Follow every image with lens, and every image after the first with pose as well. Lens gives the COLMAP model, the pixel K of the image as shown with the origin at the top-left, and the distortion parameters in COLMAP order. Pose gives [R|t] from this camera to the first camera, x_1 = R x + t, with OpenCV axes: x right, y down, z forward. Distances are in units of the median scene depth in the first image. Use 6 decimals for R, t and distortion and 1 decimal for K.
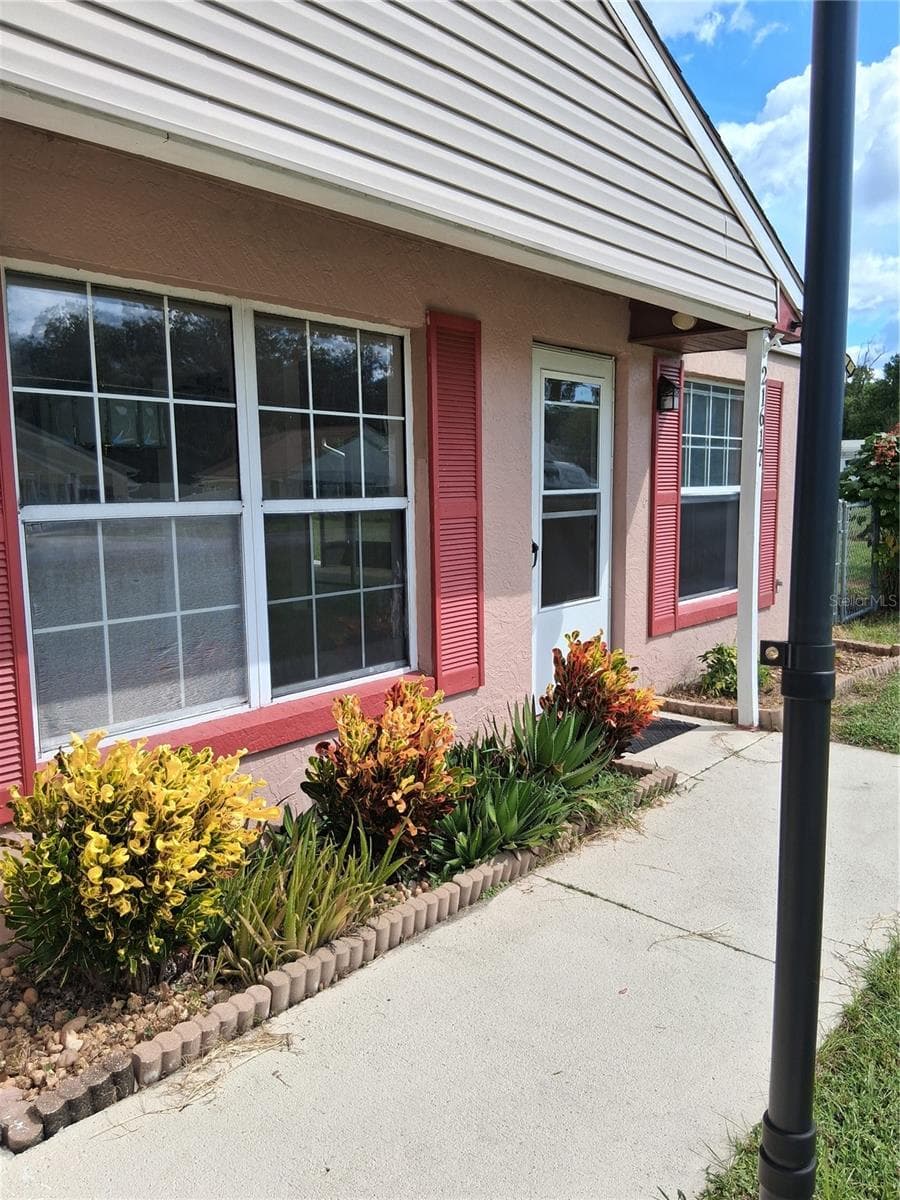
lens RADIAL K [[935.8, 0, 453.4], [0, 935.8, 603.4], [0, 0, 1]] dist [0.050266, -0.046410]
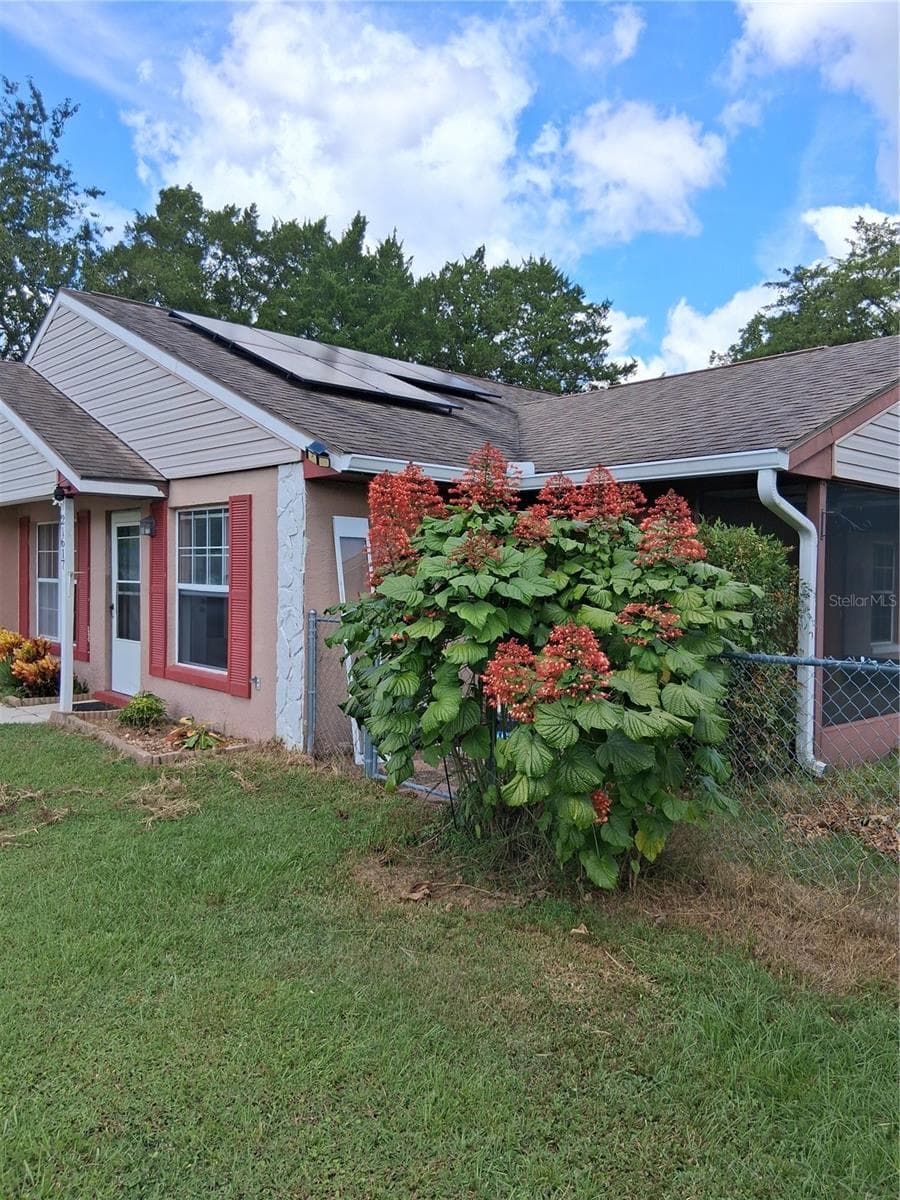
lens RADIAL K [[935.8, 0, 449.8], [0, 935.8, 588.7], [0, 0, 1]] dist [0.050266, -0.046410]
pose [[-0.145812, 0.042769, -0.988387, 2.580702], [-0.126077, 0.990116, 0.061443, -0.409163], [0.981246, 0.133572, -0.138979, 2.559083]]
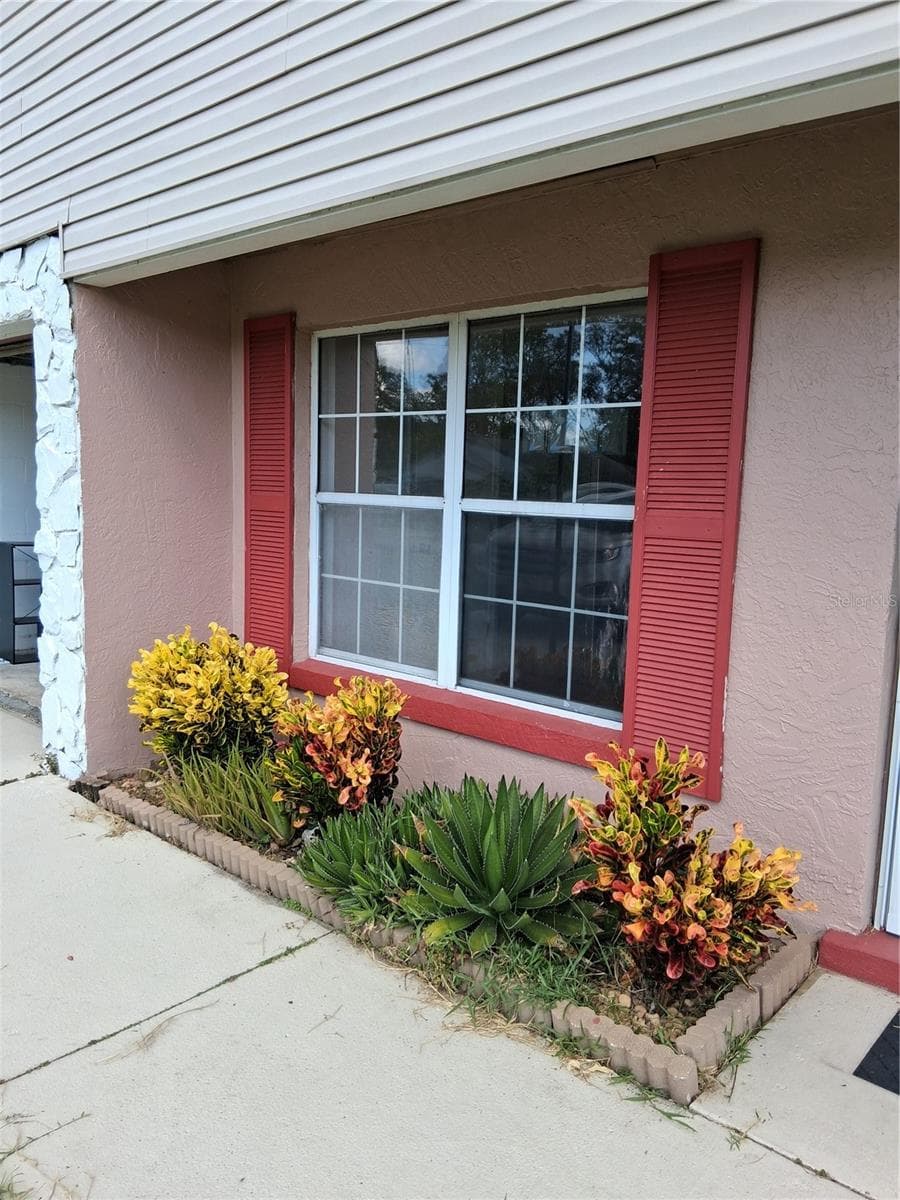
lens RADIAL K [[906.5, 0, 449.2], [0, 906.5, 598.0], [0, 0, 1]] dist [0.066086, -0.001089]
pose [[-0.038894, 0.129373, -0.990833, 0.771905], [-0.157122, 0.978456, 0.133925, -0.125150], [0.986813, 0.160891, -0.017729, 0.948761]]
